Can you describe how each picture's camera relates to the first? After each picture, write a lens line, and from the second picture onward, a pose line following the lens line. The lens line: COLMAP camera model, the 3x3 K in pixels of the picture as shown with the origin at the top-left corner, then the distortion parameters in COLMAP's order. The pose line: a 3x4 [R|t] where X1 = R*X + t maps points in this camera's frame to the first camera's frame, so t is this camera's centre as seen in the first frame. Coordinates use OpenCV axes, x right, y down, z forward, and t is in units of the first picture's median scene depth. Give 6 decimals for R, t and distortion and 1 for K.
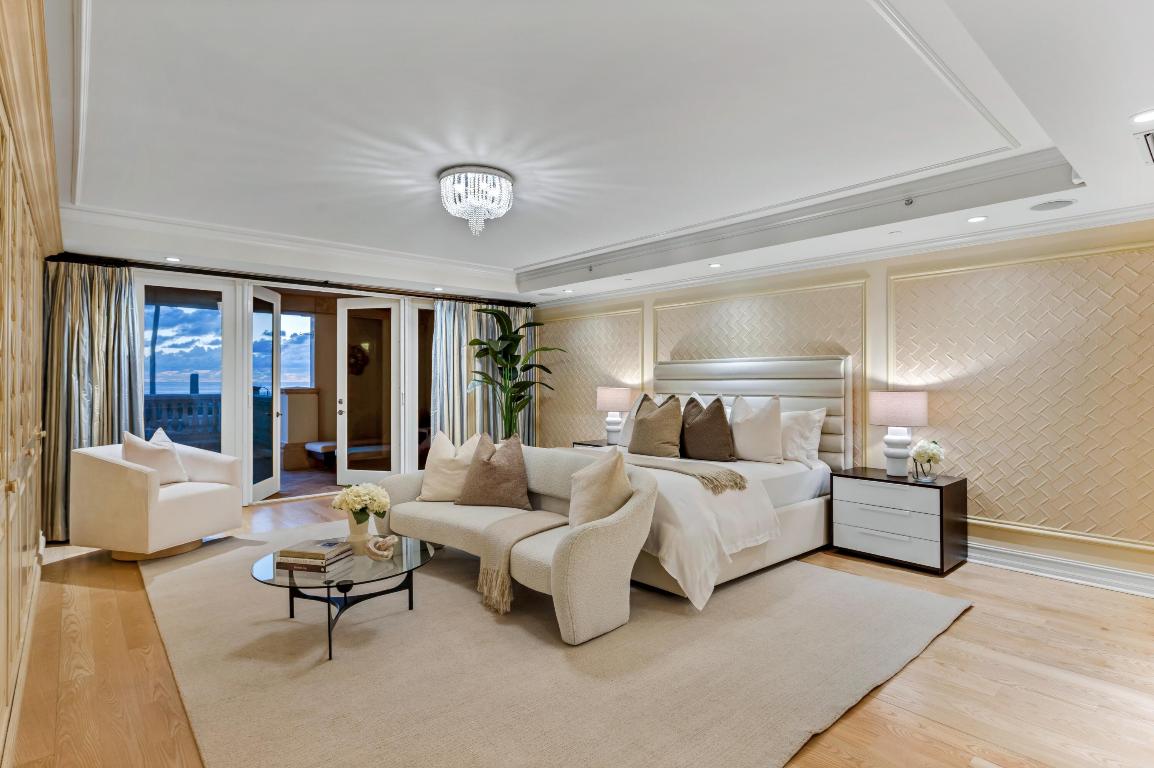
lens RADIAL K [[581.5, 0, 573.0], [0, 581.5, 380.1], [0, 0, 1]] dist [-0.006753, 0.001018]
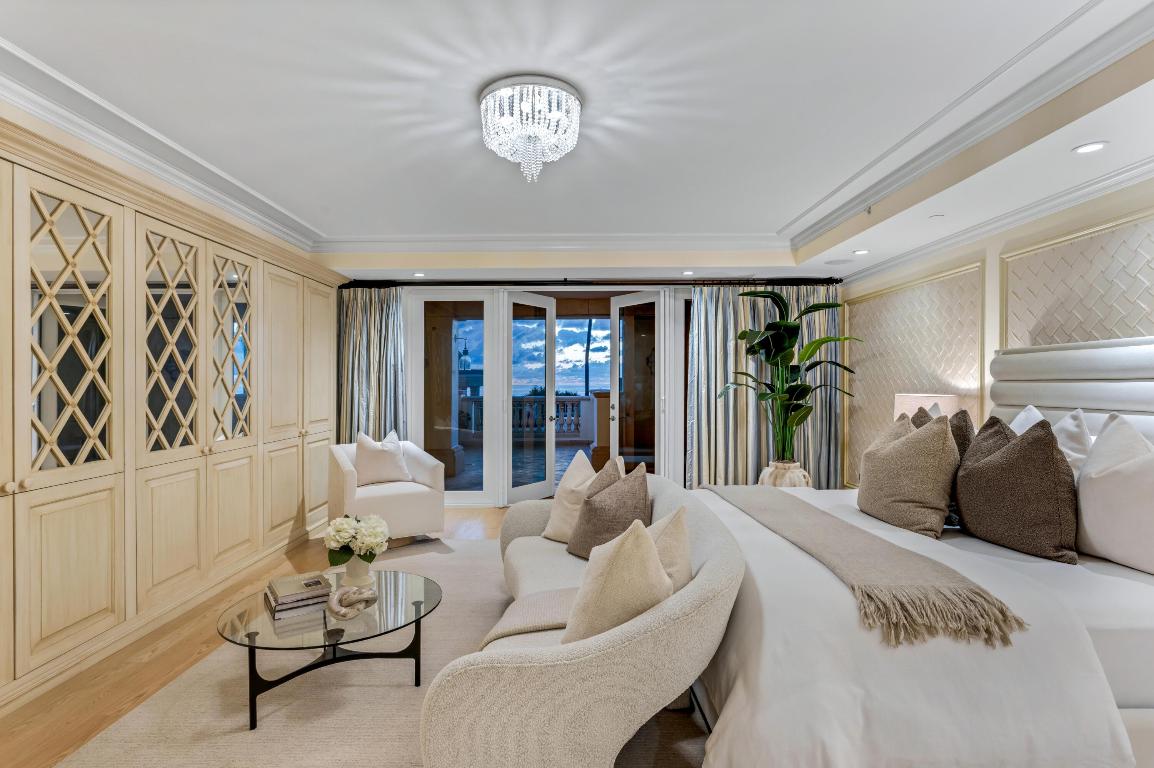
lens RADIAL K [[581.5, 0, 578.2], [0, 581.5, 390.8], [0, 0, 1]] dist [-0.006753, 0.001018]
pose [[0.761505, 0.001857, -0.648157, 0.183201], [0.008466, 0.999882, 0.012812, -0.001761], [0.648104, -0.015244, 0.761399, 0.269184]]
